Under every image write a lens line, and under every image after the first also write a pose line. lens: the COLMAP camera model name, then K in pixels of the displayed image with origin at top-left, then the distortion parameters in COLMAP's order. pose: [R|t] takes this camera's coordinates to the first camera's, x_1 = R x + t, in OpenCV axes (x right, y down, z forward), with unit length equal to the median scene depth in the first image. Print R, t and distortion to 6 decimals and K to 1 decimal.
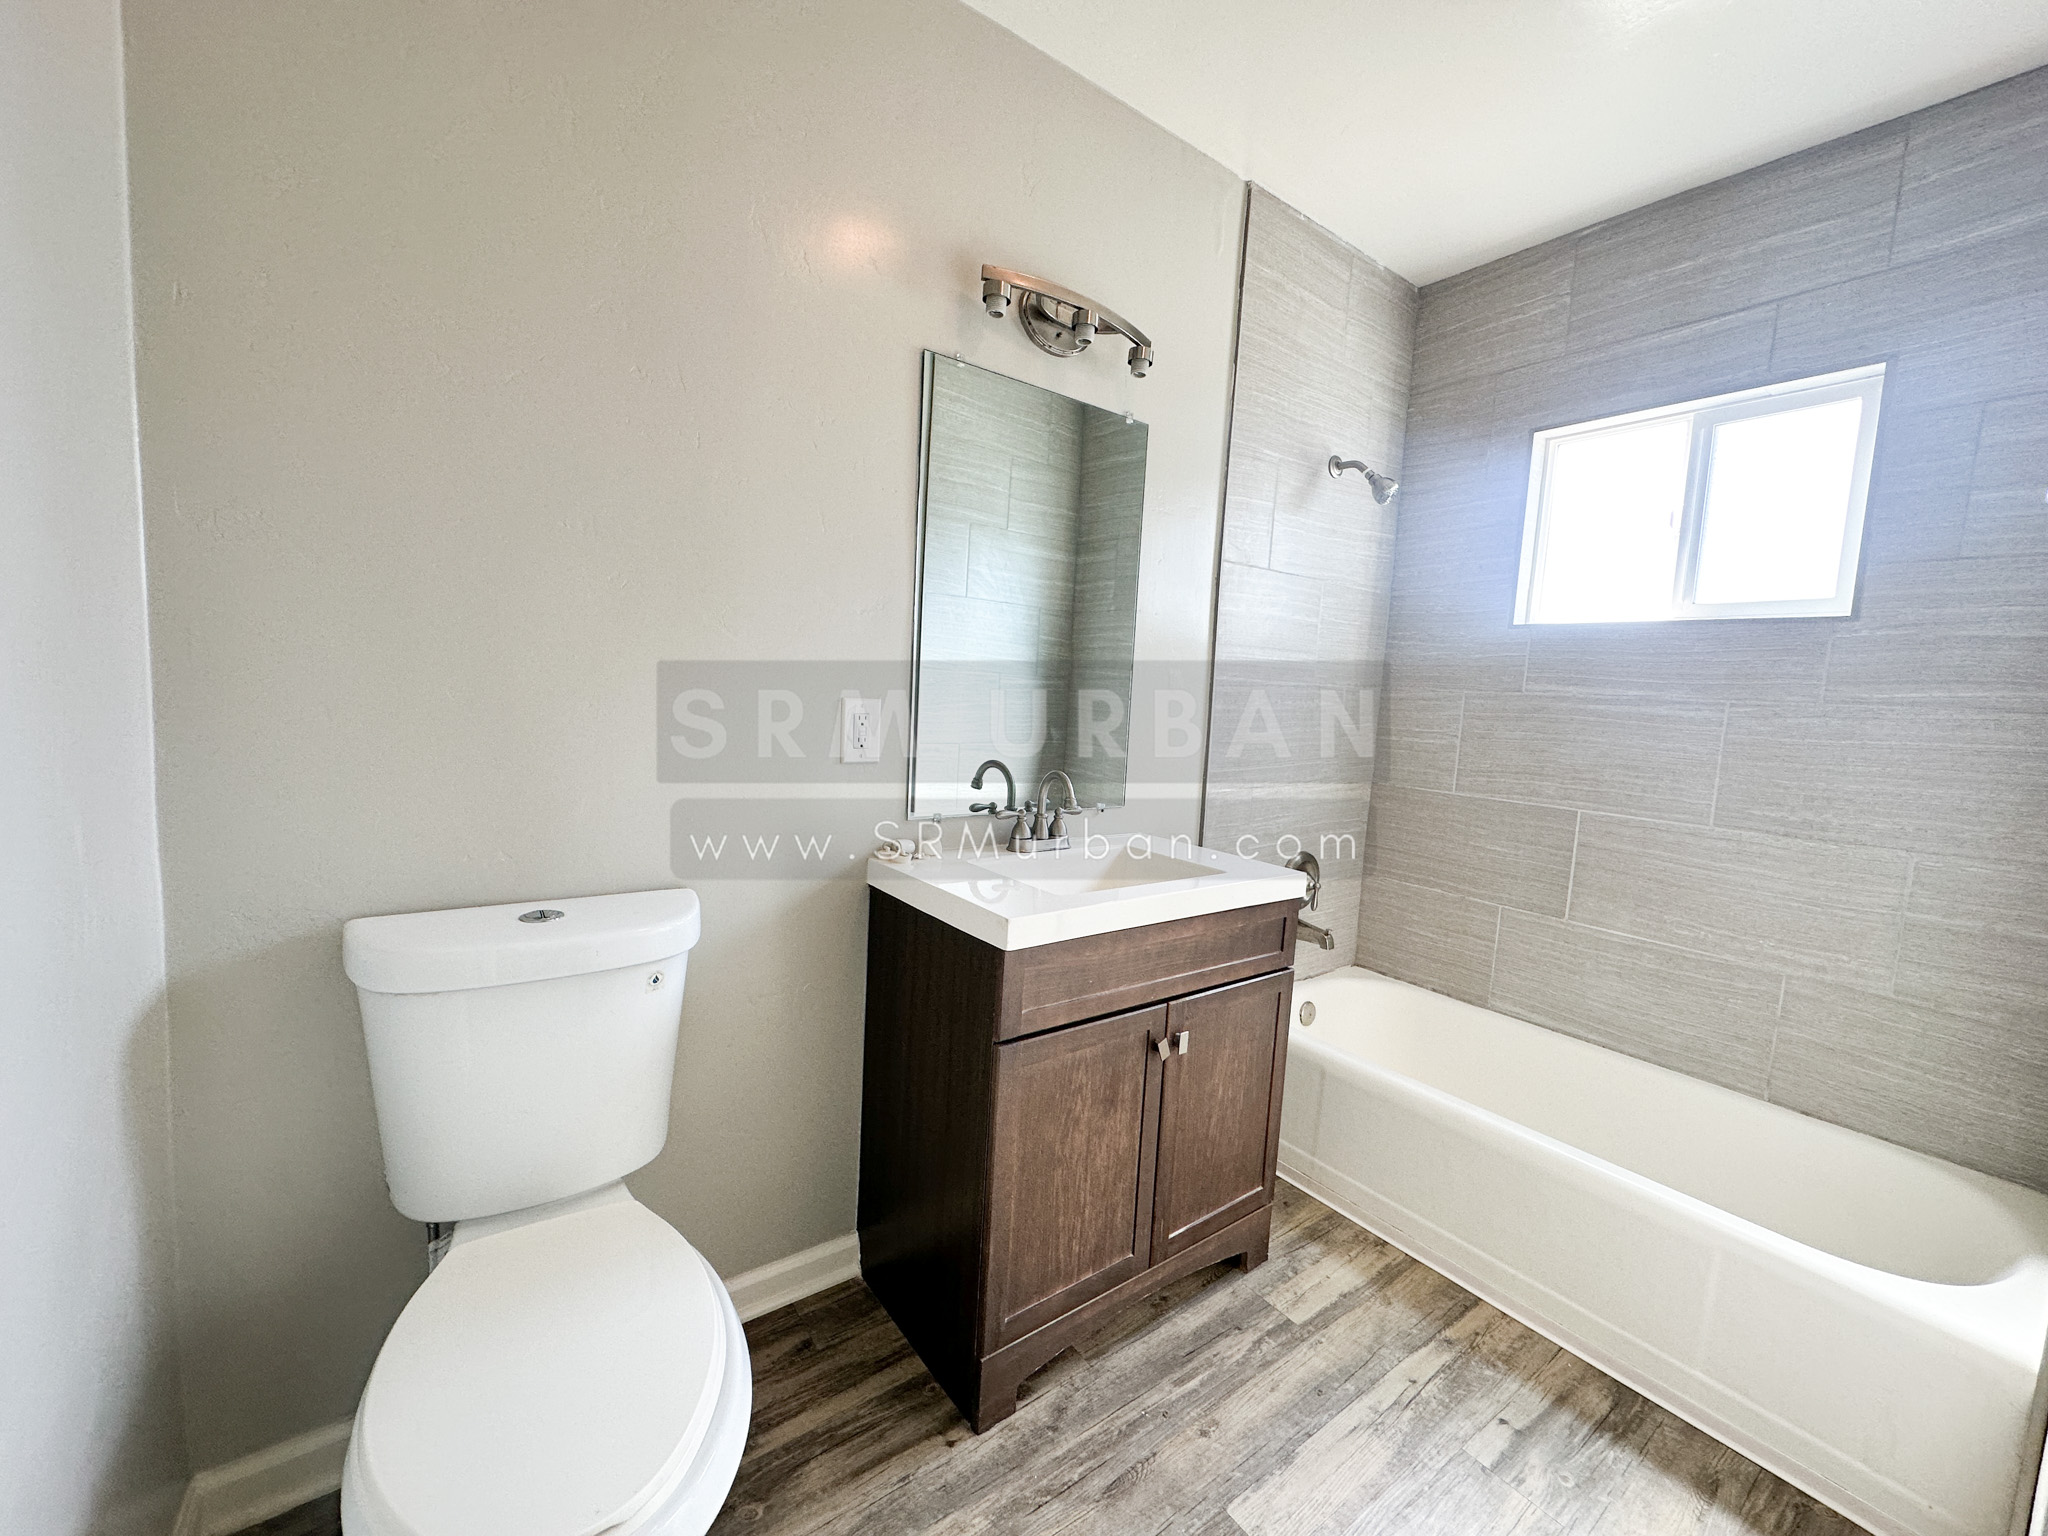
lens RADIAL K [[807.8, 0, 1024.0], [0, 807.8, 768.0], [0, 0, 1]] dist [0.000329, -0.000073]
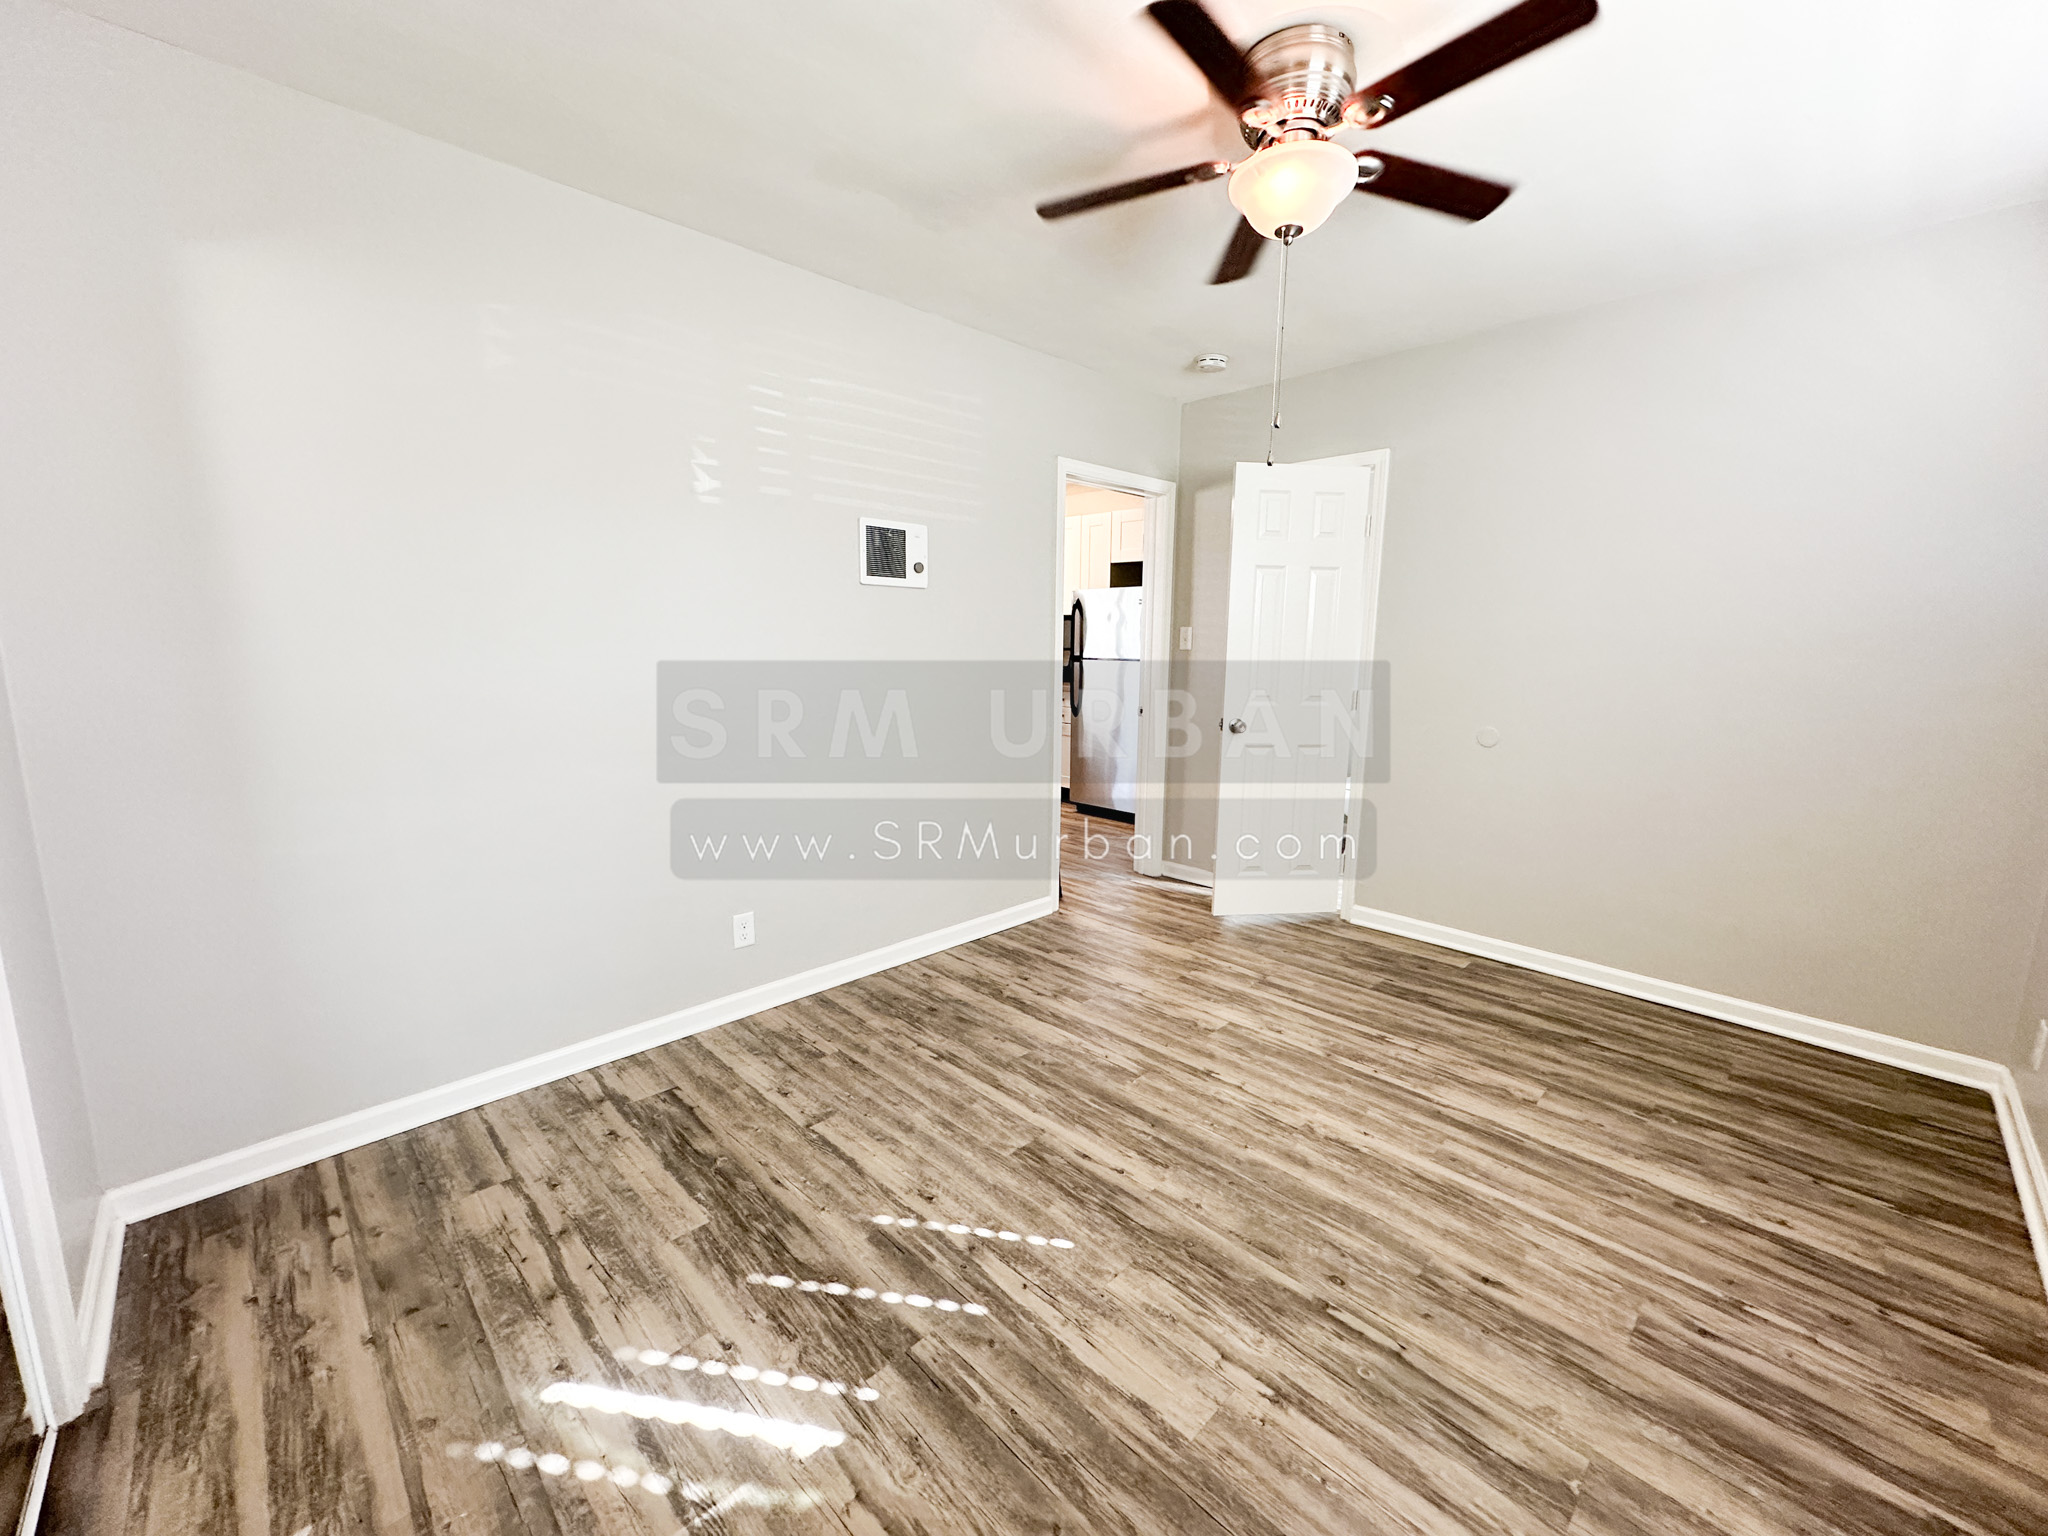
lens RADIAL K [[809.5, 0, 1024.0], [0, 809.5, 768.0], [0, 0, 1]] dist [-0.002026, 0.000002]
pose [[-0.149060, -0.199031, 0.968591, -0.843650], [0.077366, 0.974184, 0.212087, -0.236488], [-0.985797, 0.106549, -0.129813, 1.386771]]
